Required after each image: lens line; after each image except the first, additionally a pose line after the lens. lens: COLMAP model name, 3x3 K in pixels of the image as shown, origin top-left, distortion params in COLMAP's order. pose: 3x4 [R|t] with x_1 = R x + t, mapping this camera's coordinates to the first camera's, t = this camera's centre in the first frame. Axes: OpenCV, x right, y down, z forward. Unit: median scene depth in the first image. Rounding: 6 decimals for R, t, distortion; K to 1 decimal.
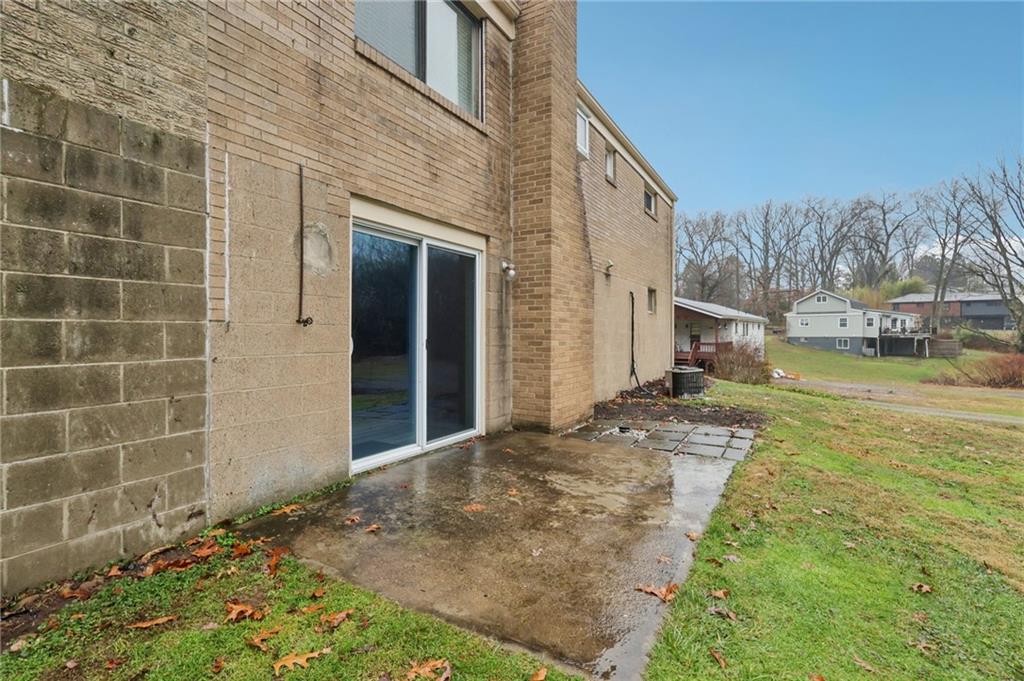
lens RADIAL K [[477.9, 0, 510.1], [0, 477.9, 335.7], [0, 0, 1]] dist [-0.005046, 0.001041]
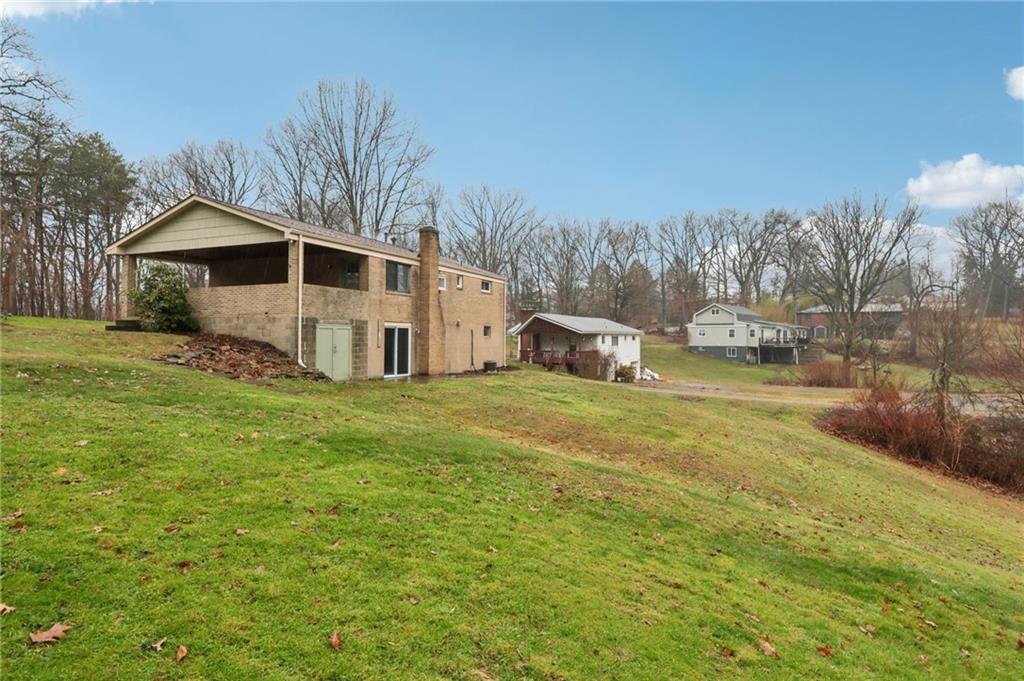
lens RADIAL K [[636.9, 0, 510.1], [0, 636.9, 336.2], [0, 0, 1]] dist [-0.003702, -0.000254]
pose [[0.993690, 0.004954, 0.112055, 0.160075], [-0.004074, 0.999959, -0.008086, -0.064248], [-0.112091, 0.007578, 0.993669, -4.042002]]
